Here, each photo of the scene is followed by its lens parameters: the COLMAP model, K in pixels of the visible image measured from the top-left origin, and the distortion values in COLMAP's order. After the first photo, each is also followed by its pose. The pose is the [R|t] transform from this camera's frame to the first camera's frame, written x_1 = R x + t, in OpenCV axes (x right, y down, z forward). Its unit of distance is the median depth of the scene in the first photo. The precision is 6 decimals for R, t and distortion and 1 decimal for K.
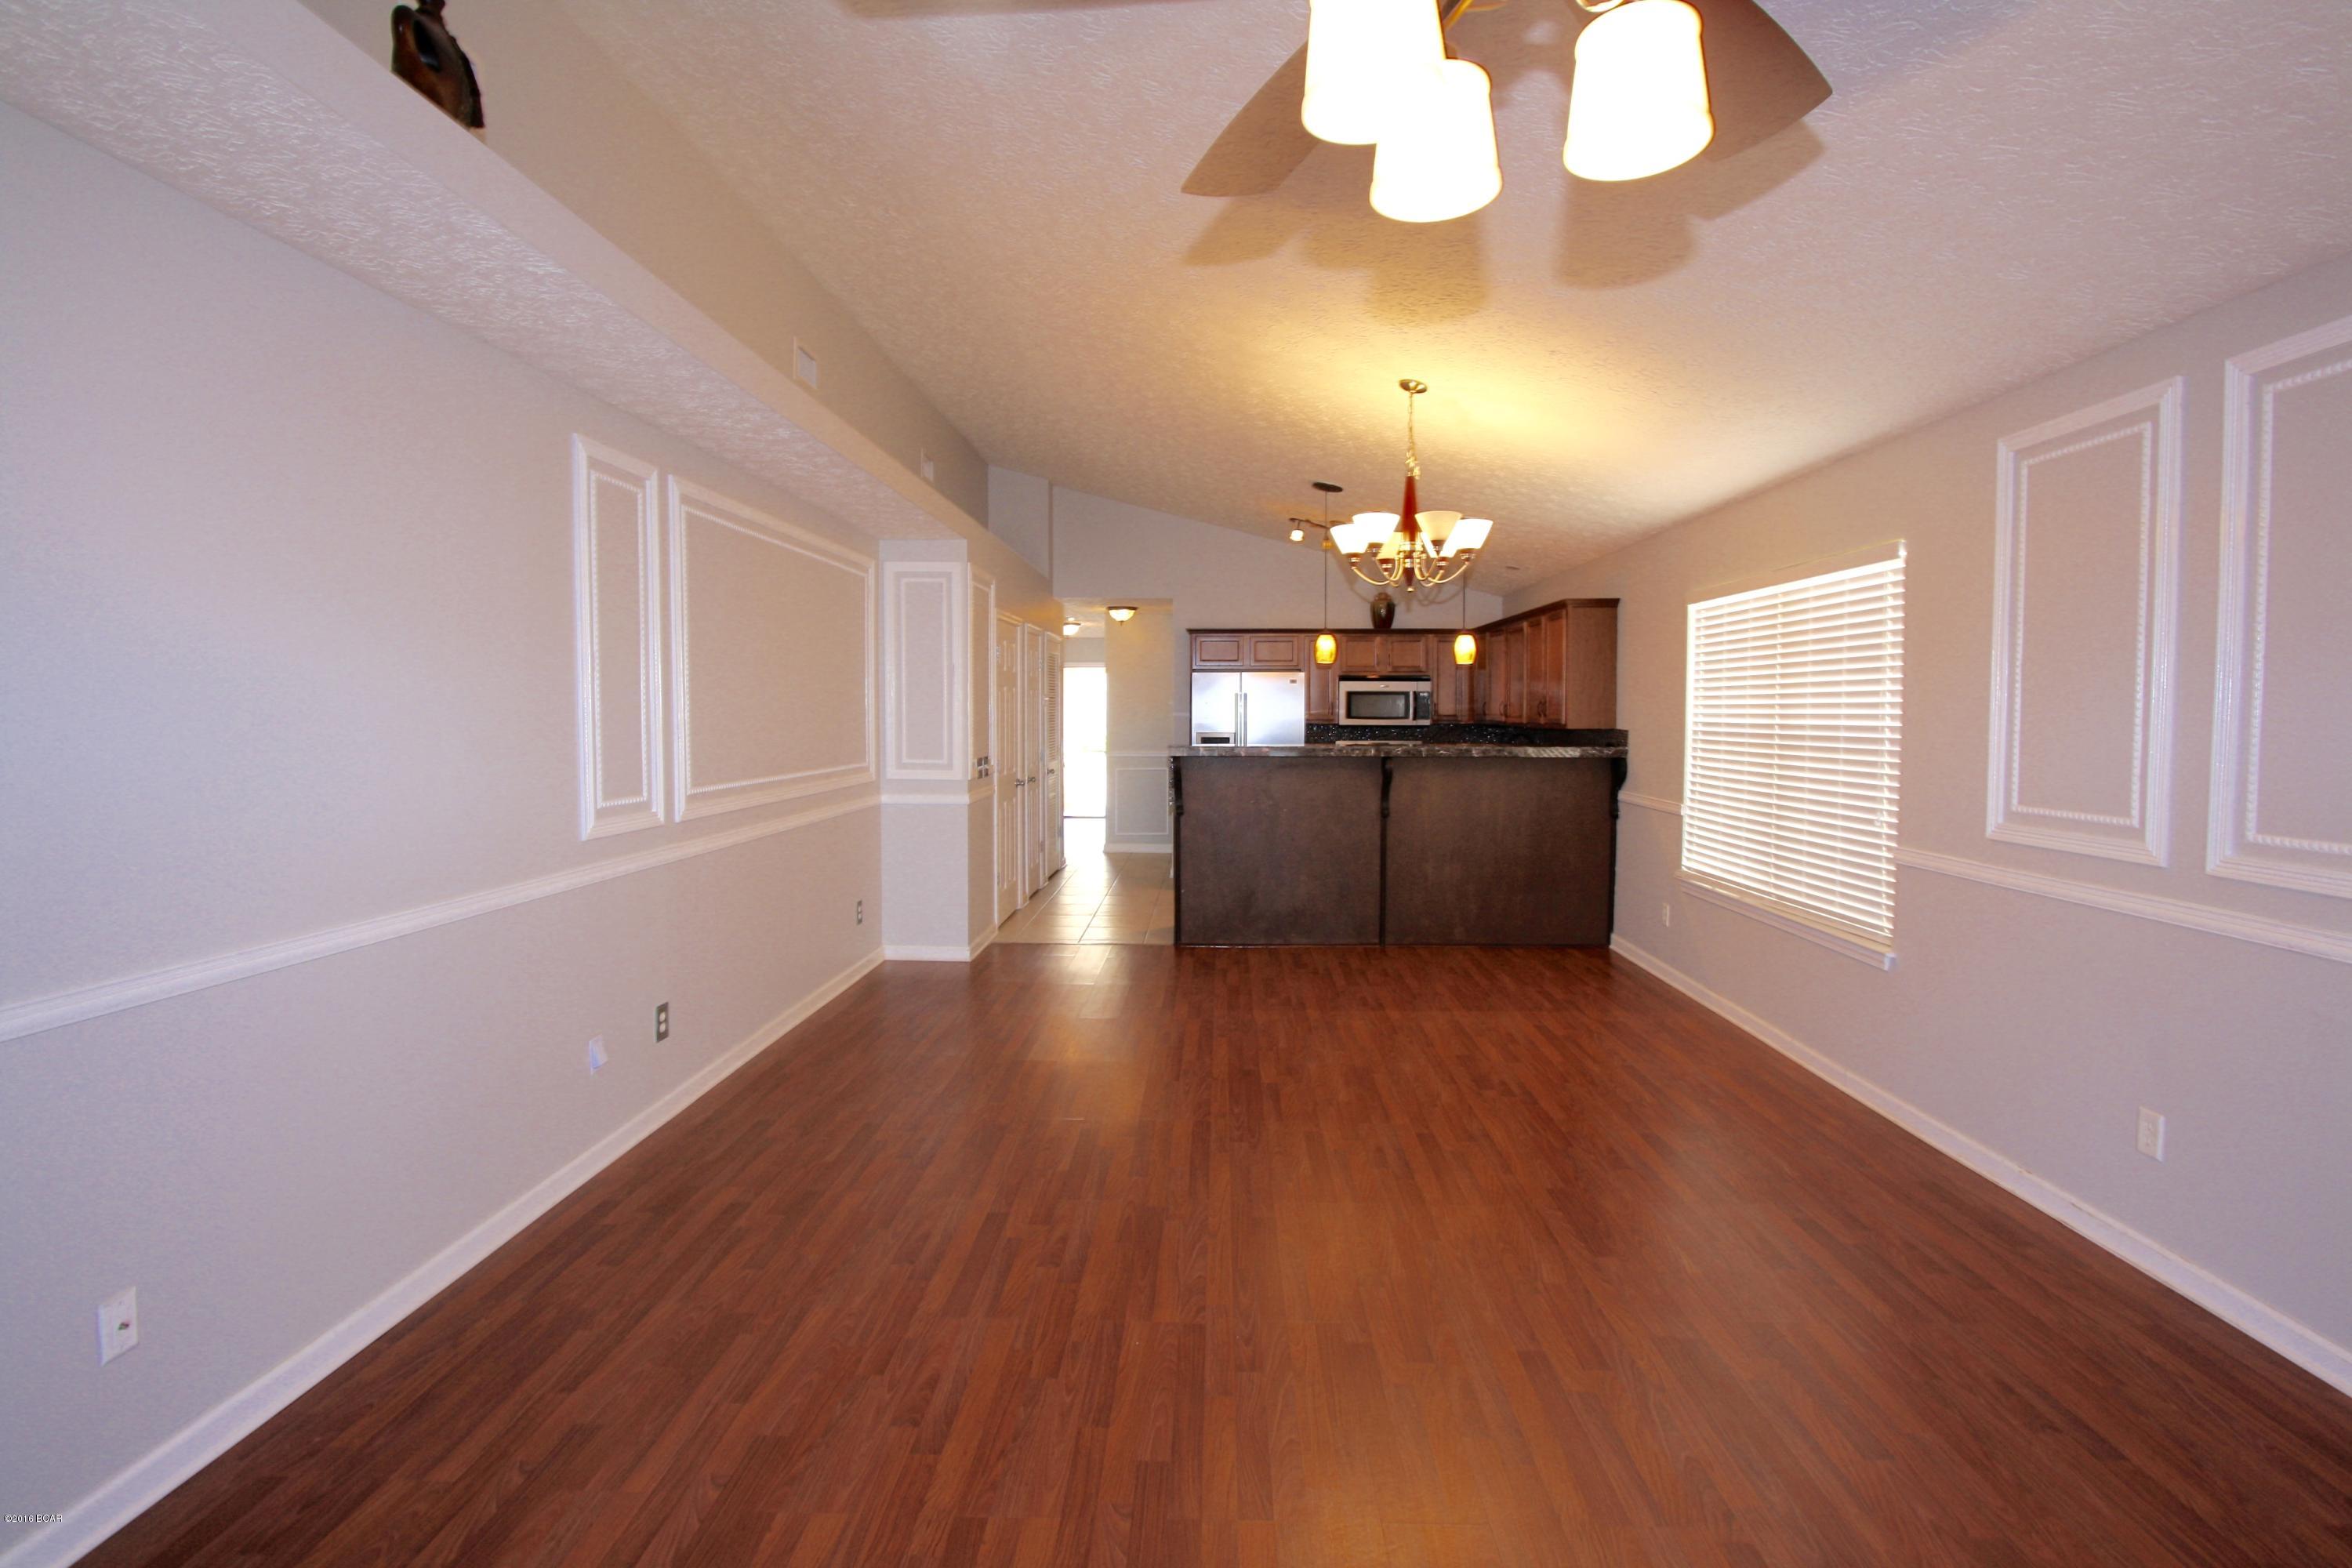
lens RADIAL K [[1135.9, 0, 1180.1], [0, 1135.9, 761.0], [0, 0, 1]] dist [-0.021846, 0.005431]
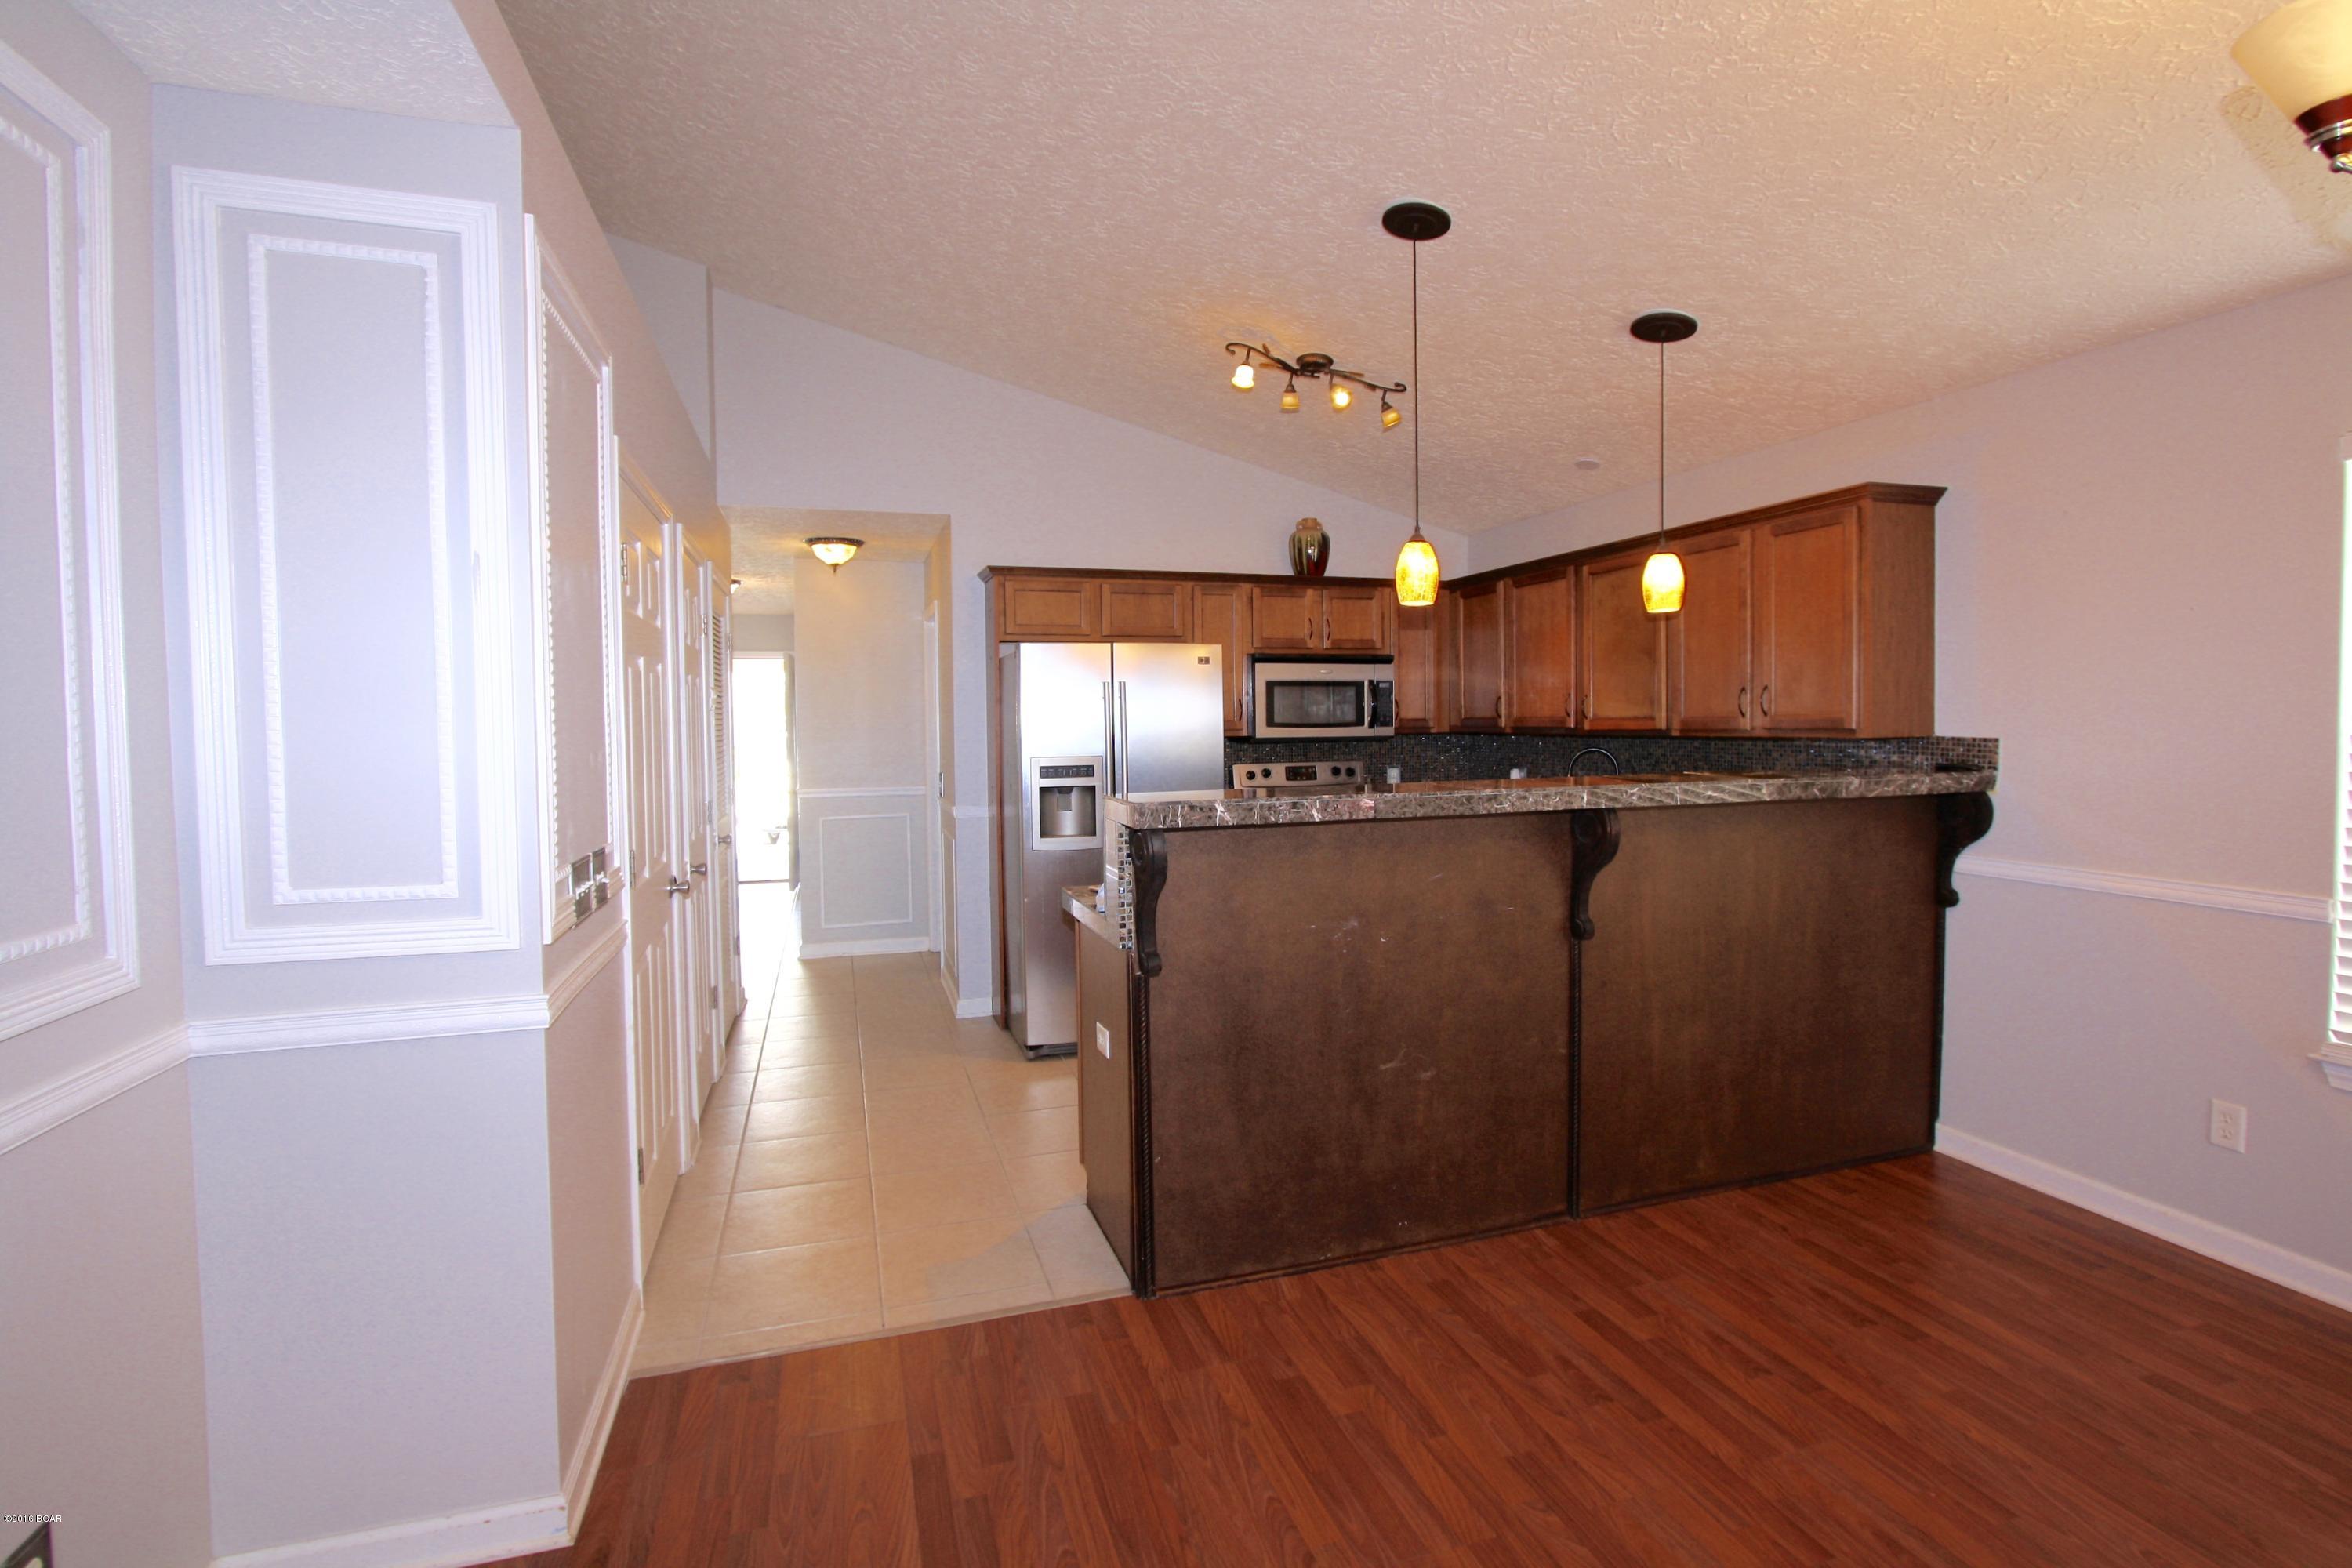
lens RADIAL K [[1144.0, 0, 1214.5], [0, 1144.0, 765.8], [0, 0, 1]] dist [-0.019247, 0.000647]
pose [[0.937713, -0.026452, 0.346402, -0.115416], [0.028651, 0.999589, -0.001227, -0.023688], [-0.346227, 0.011075, 0.938085, 0.616793]]
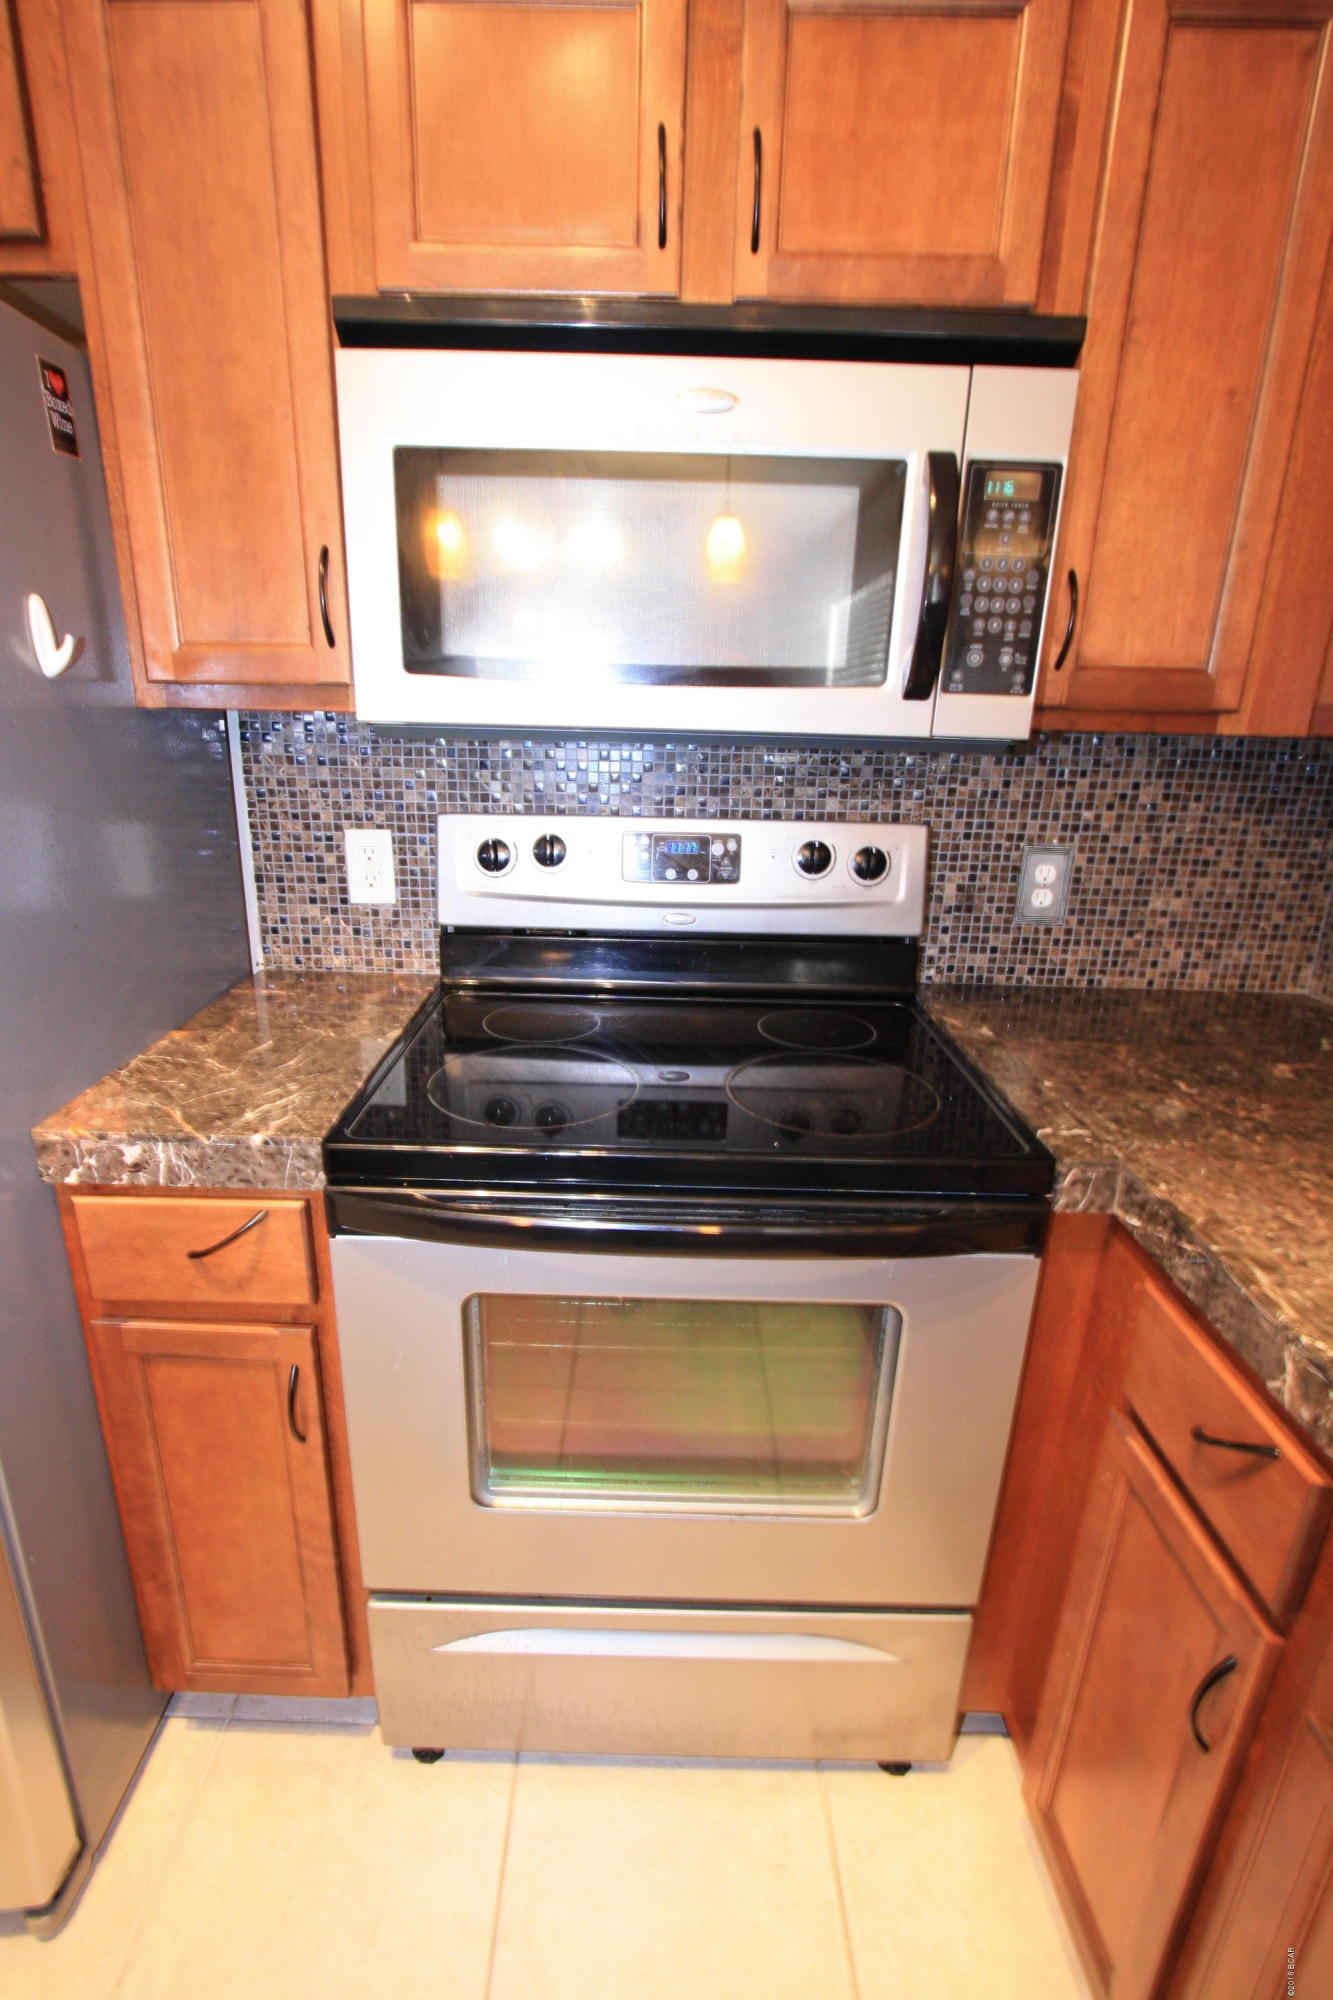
lens RADIAL K [[926.9, 0, 666.5], [0, 926.9, 1000.0], [0, 0, 1]] dist [-0.019226, 0.001114]
pose [[0.999548, 0.018580, 0.023635, 0.237641], [-0.024144, 0.964552, 0.262788, -0.040284], [-0.017915, -0.263240, 0.964564, 1.203241]]
